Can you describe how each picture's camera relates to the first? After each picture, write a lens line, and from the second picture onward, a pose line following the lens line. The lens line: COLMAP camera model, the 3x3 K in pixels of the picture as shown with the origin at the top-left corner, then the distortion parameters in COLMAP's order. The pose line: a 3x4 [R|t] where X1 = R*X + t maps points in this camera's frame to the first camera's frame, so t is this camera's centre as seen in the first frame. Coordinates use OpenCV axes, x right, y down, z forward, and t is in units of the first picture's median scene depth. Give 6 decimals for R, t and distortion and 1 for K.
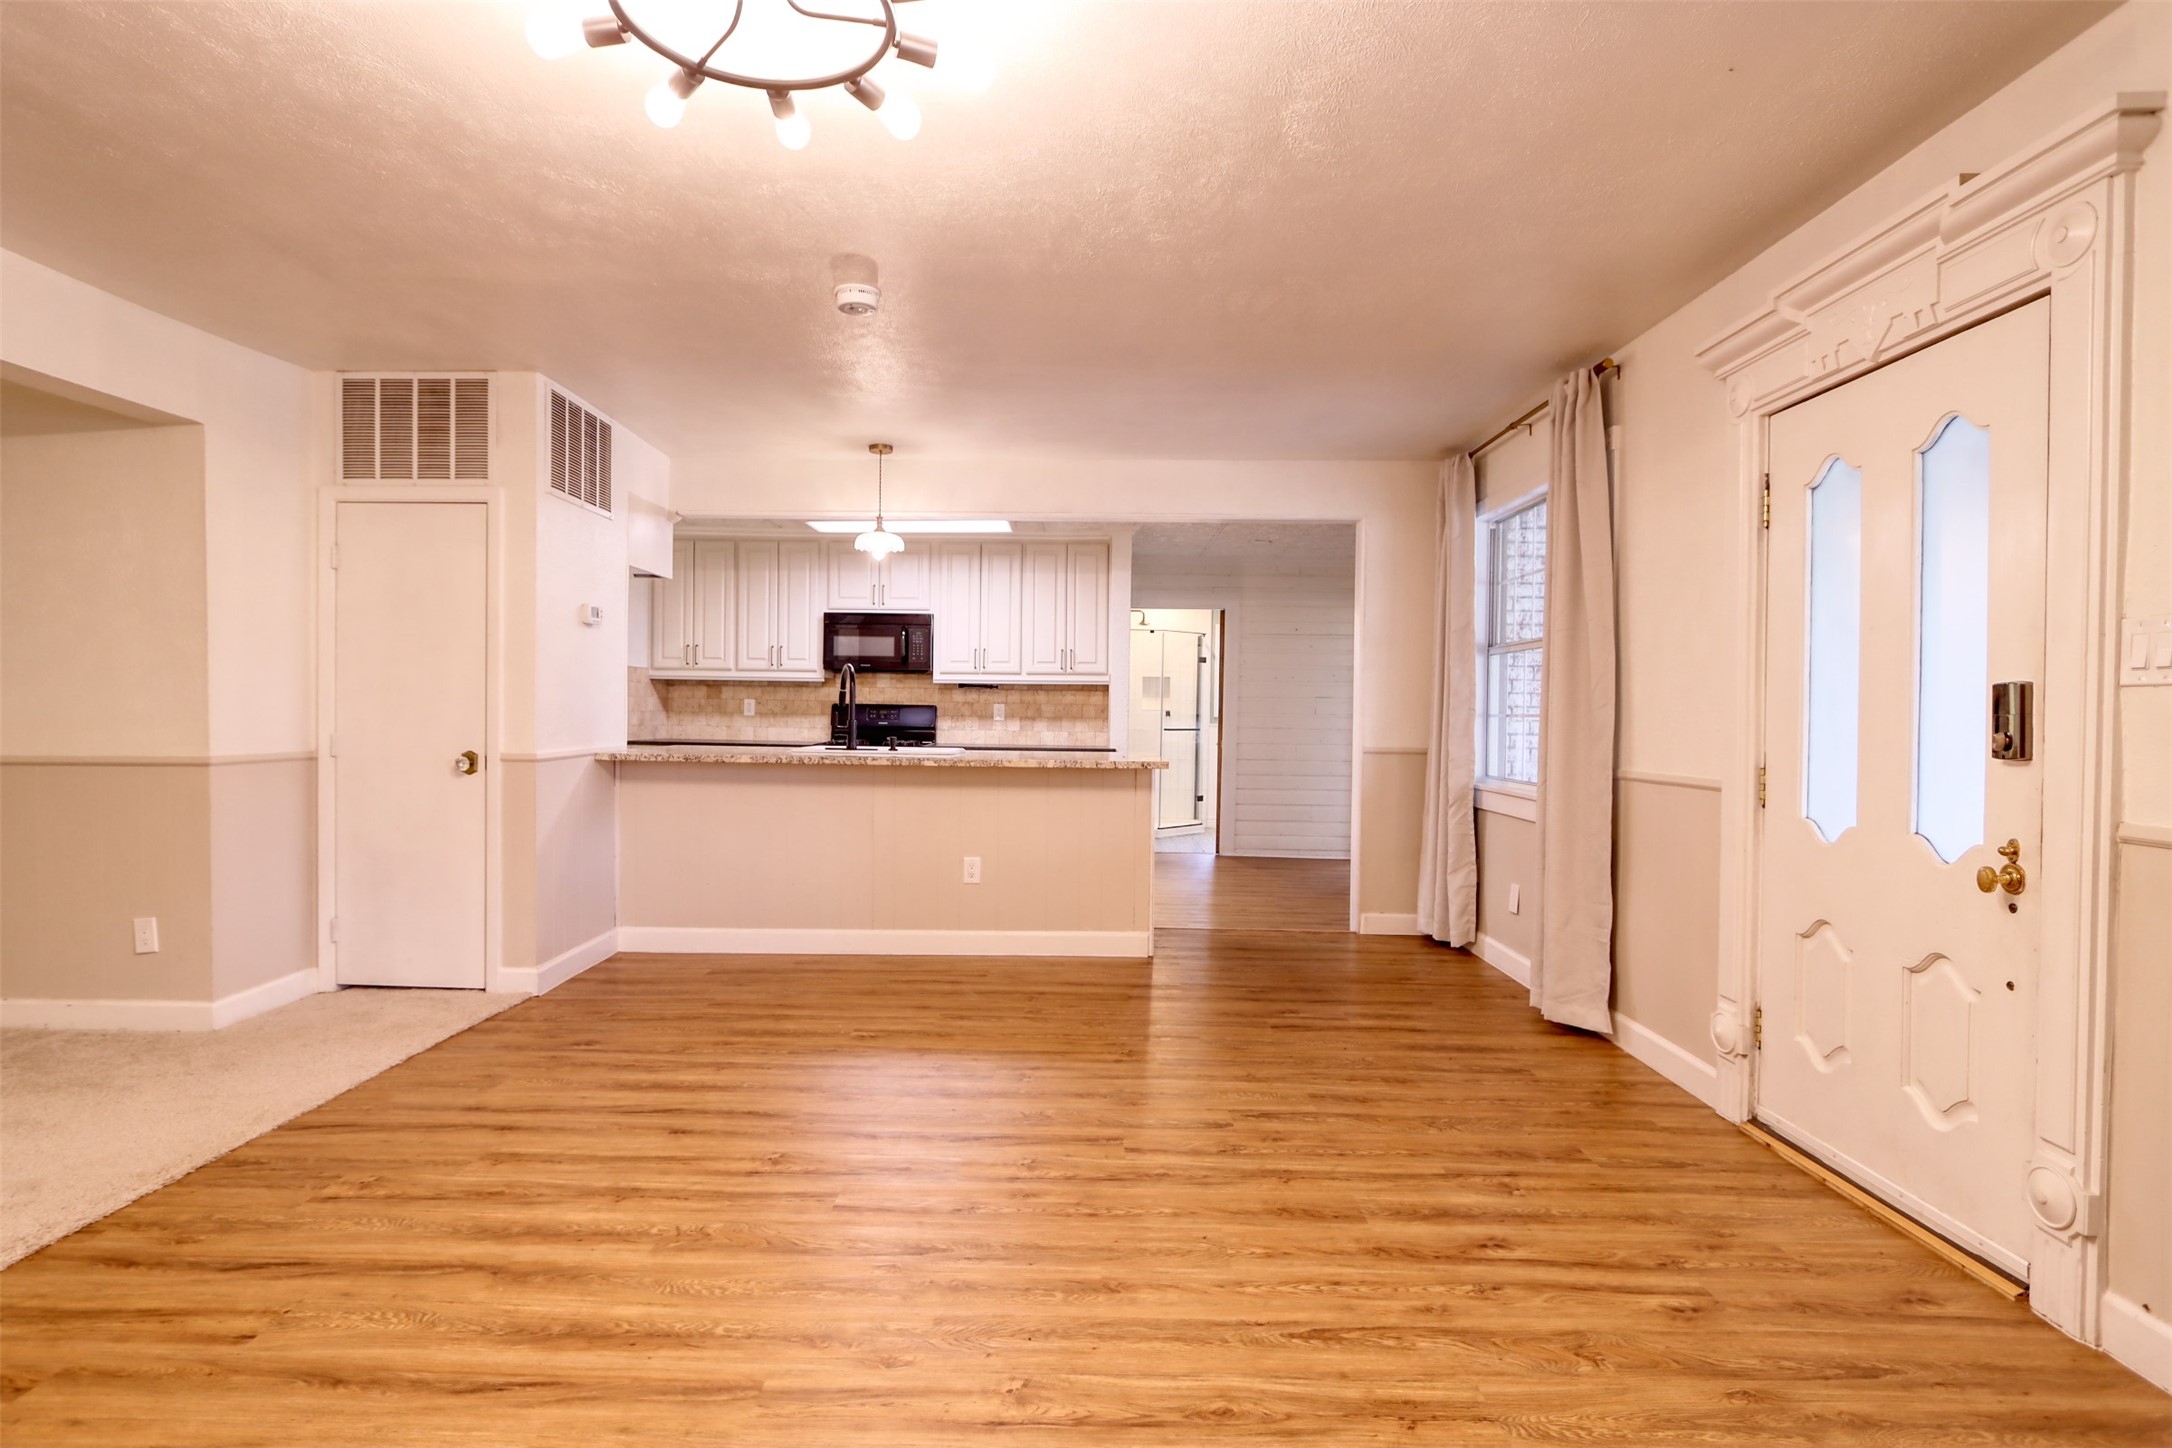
lens RADIAL K [[1081.1, 0, 1063.0], [0, 1081.1, 731.9], [0, 0, 1]] dist [-0.017750, 0.004384]
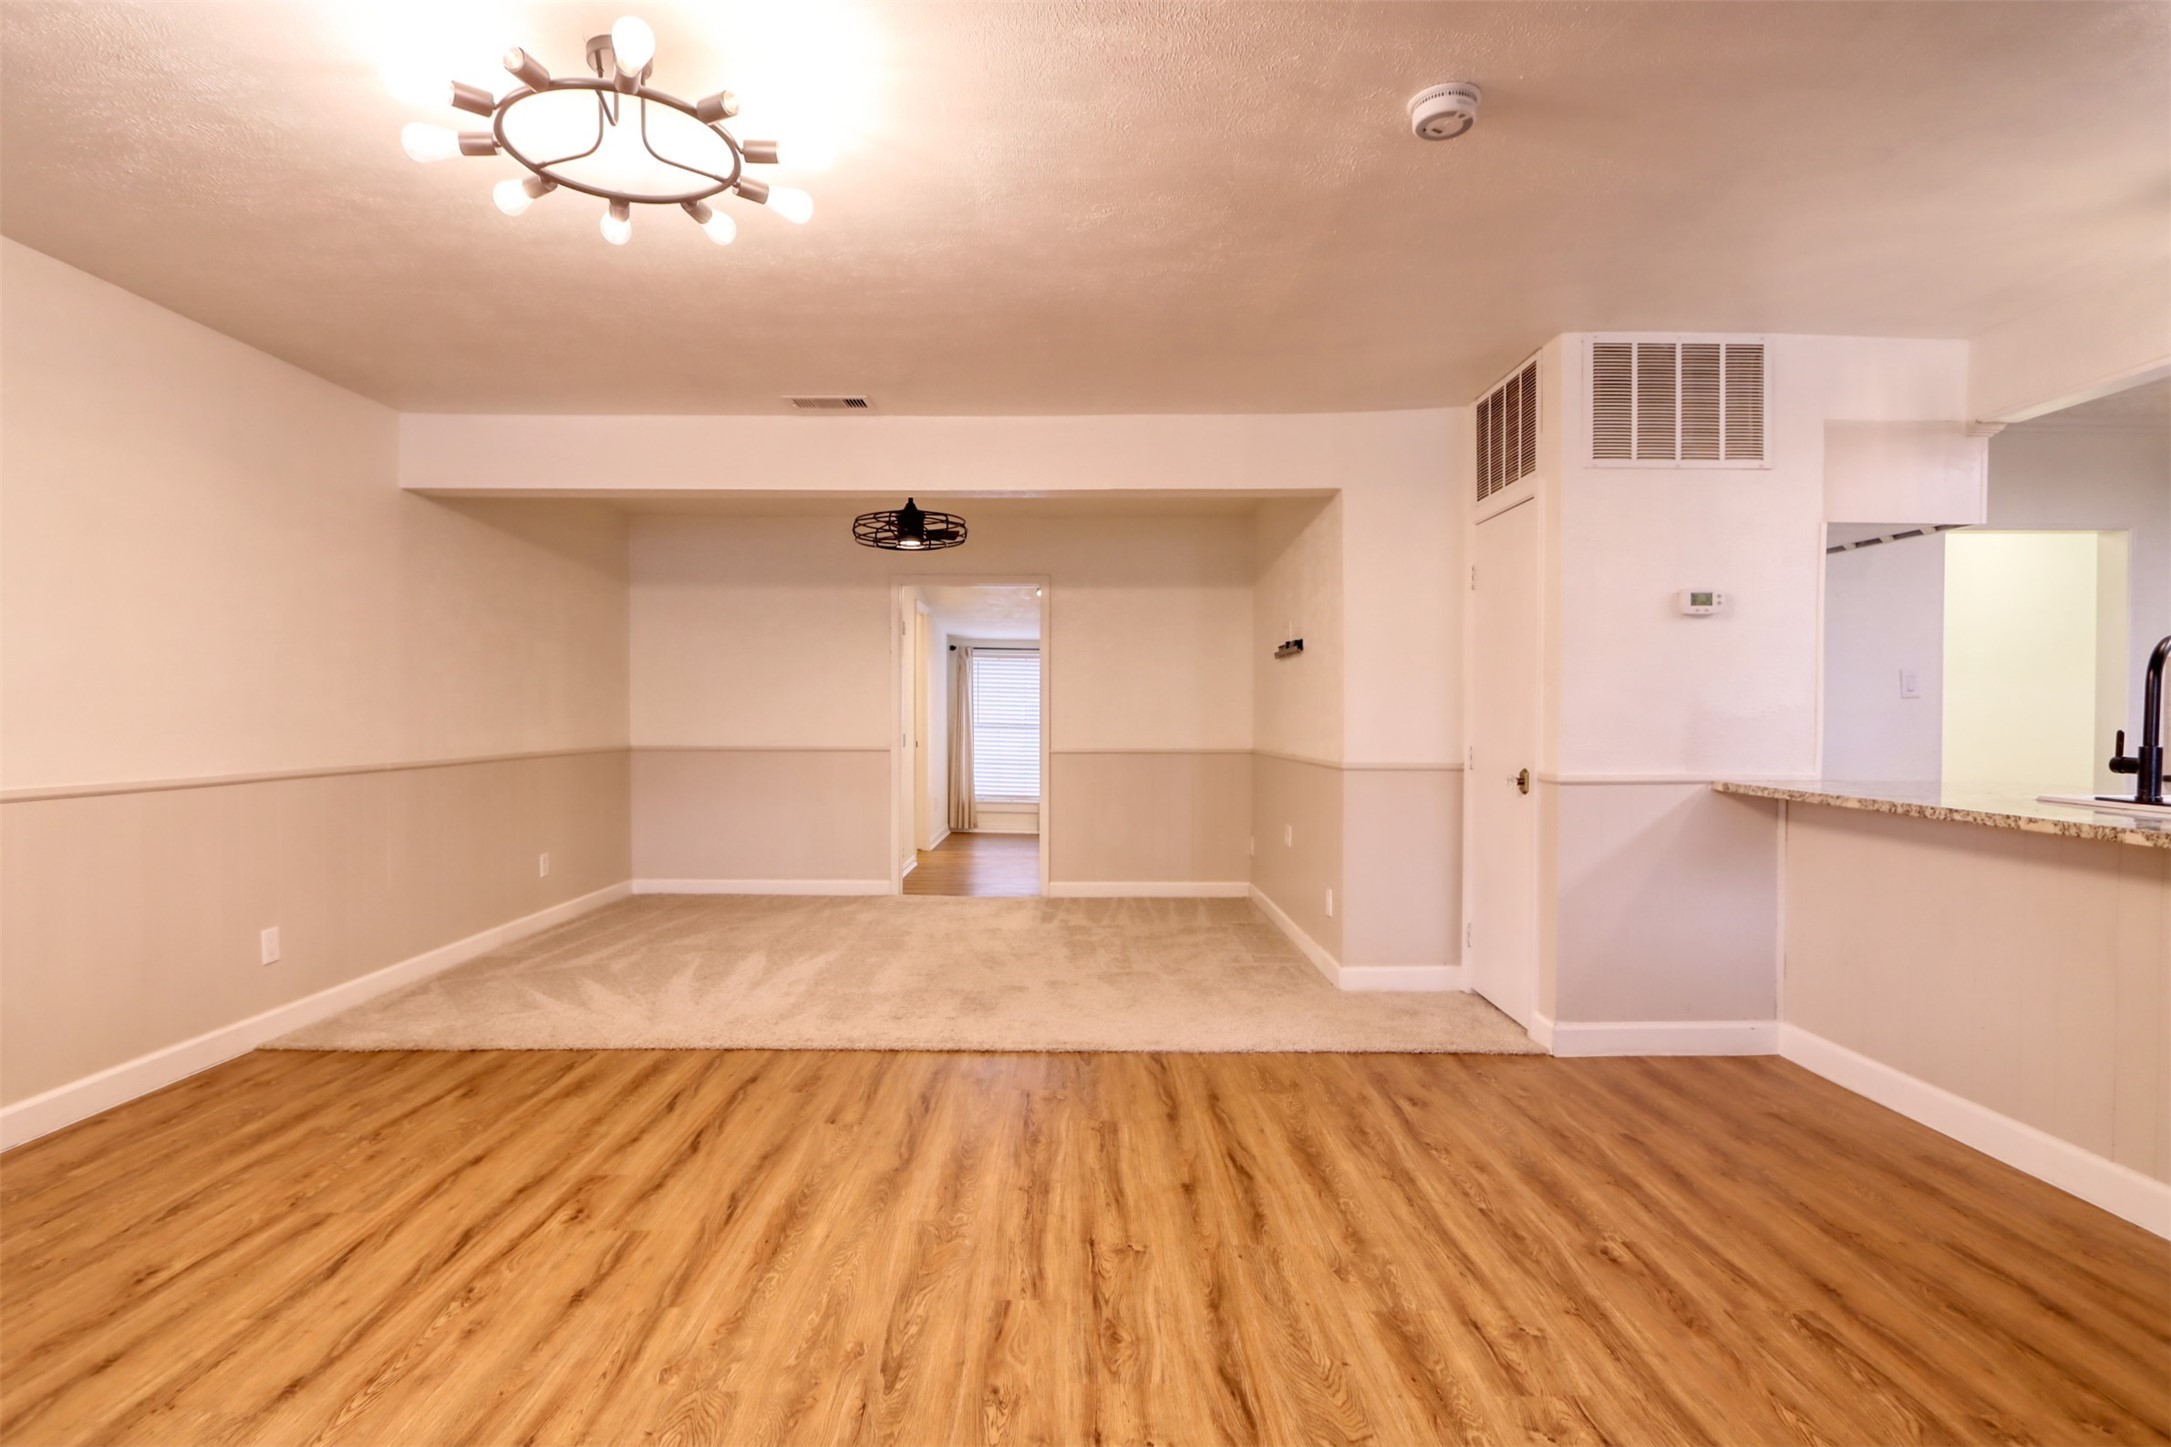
lens RADIAL K [[1089.0, 0, 1063.2], [0, 1089.0, 731.6], [0, 0, 1]] dist [-0.013127, 0.000809]
pose [[0.007961, 0.006554, -0.999947, 0.378082], [-0.023303, 0.999708, 0.006367, -0.011001], [0.999697, 0.023252, 0.008111, 0.598247]]
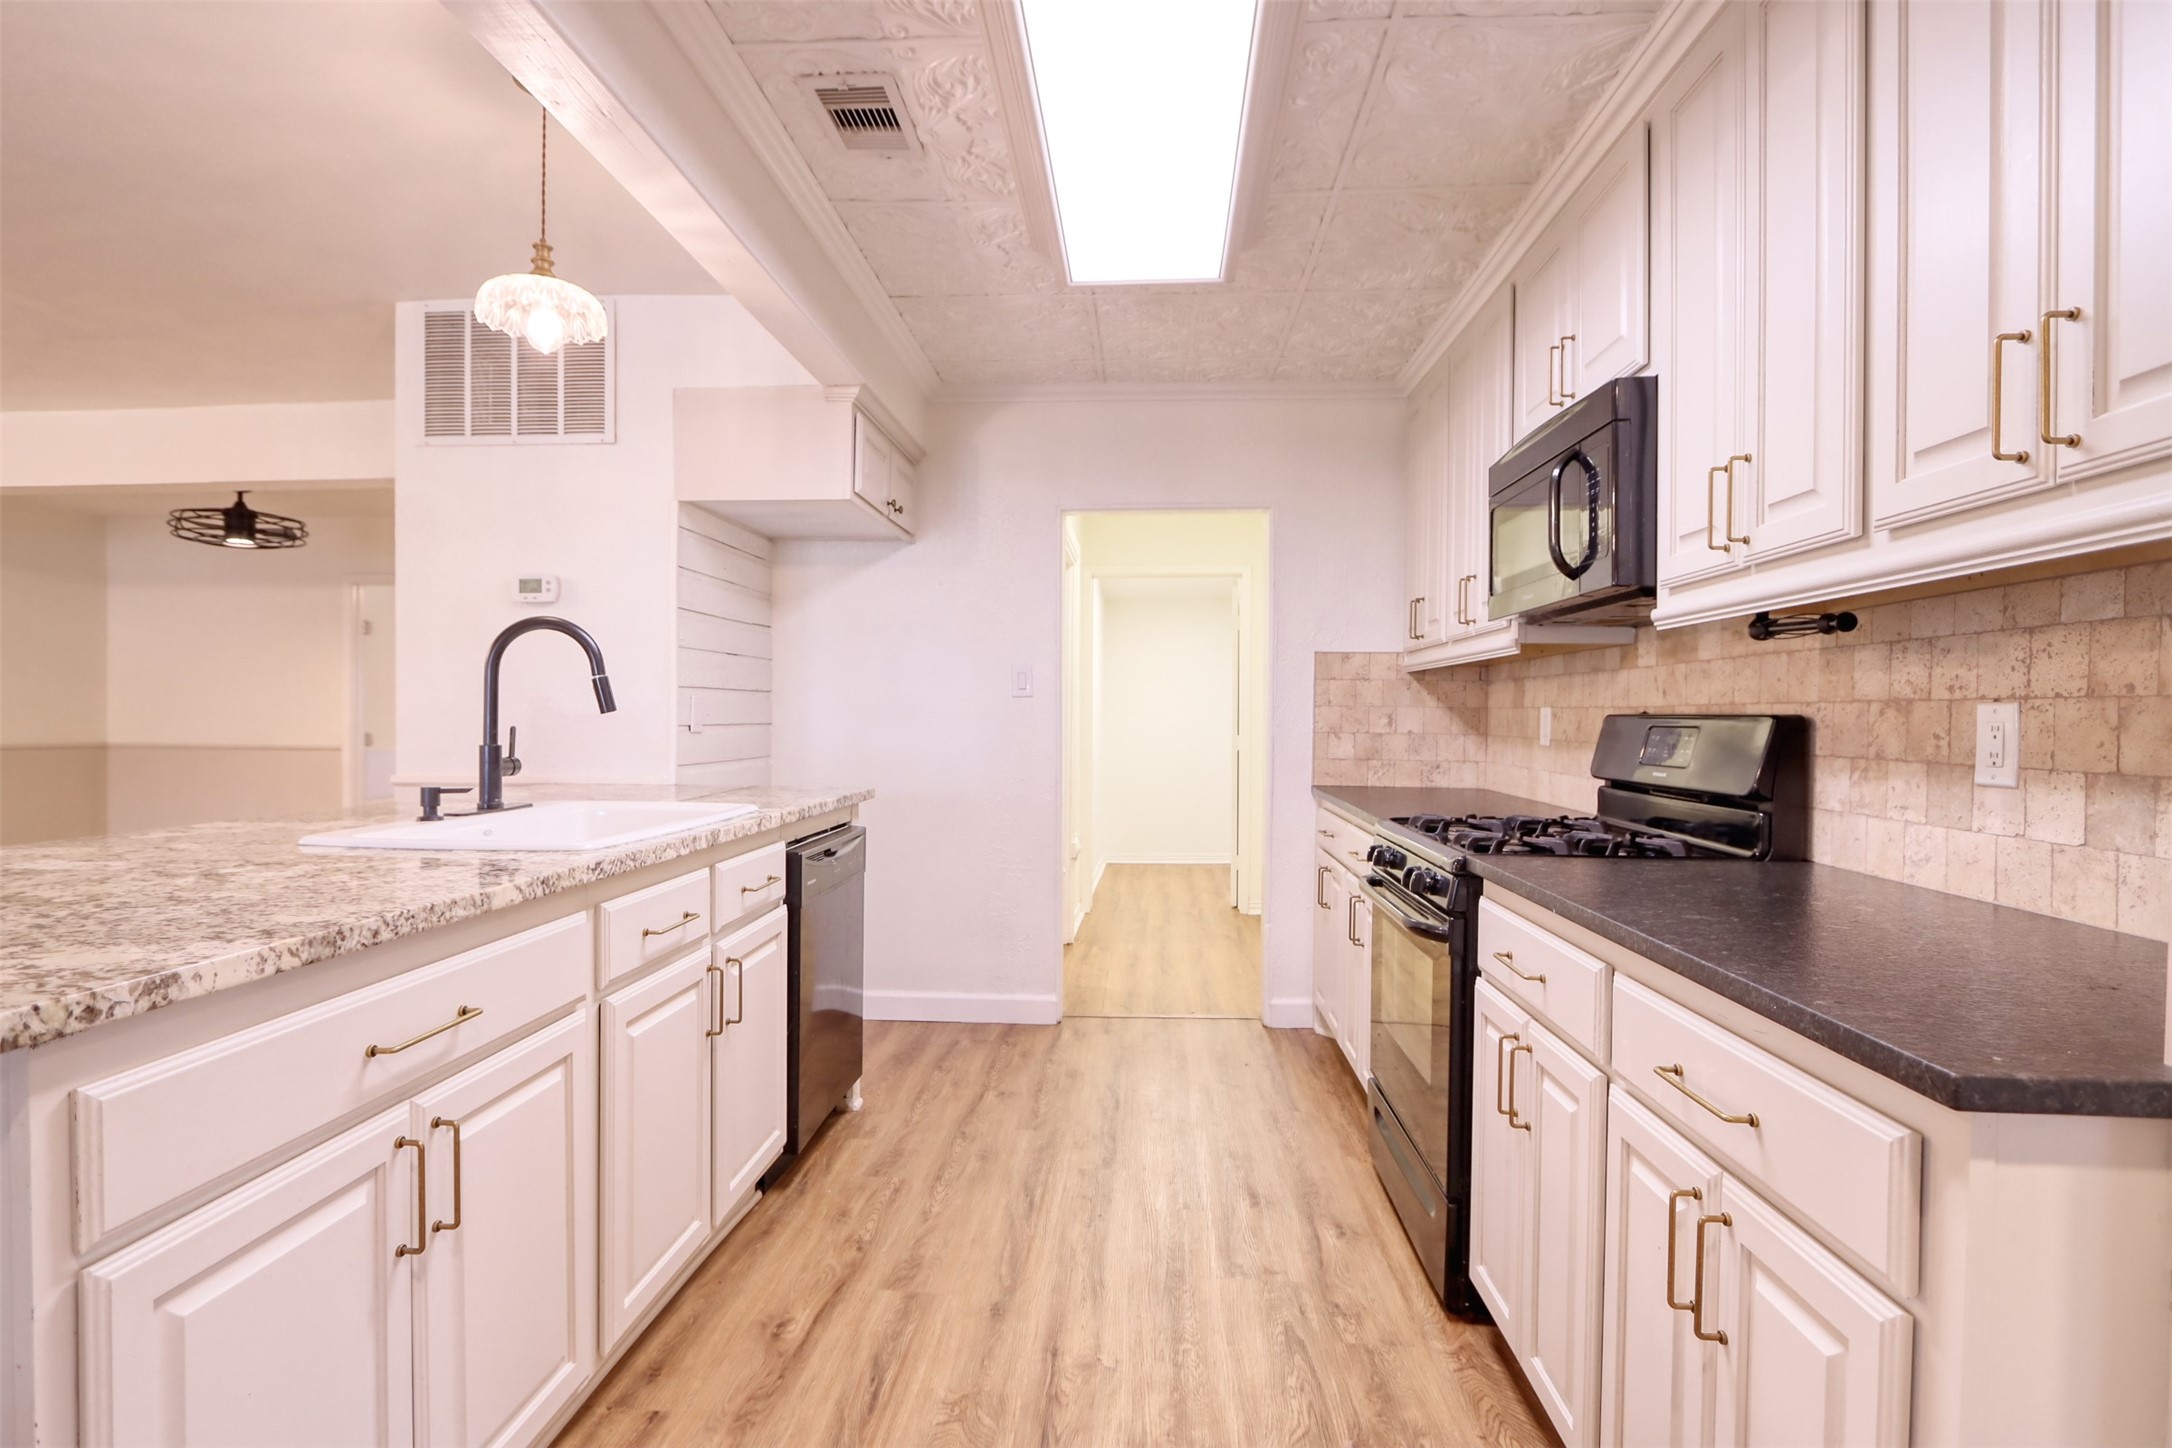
lens RADIAL K [[1081.1, 0, 1063.0], [0, 1081.1, 731.9], [0, 0, 1]] dist [-0.017750, 0.004384]
pose [[-0.067708, 0.000209, -0.997705, 0.278888], [-0.029737, 0.999555, 0.002228, -0.029271], [0.997262, 0.029819, -0.067672, 1.558662]]
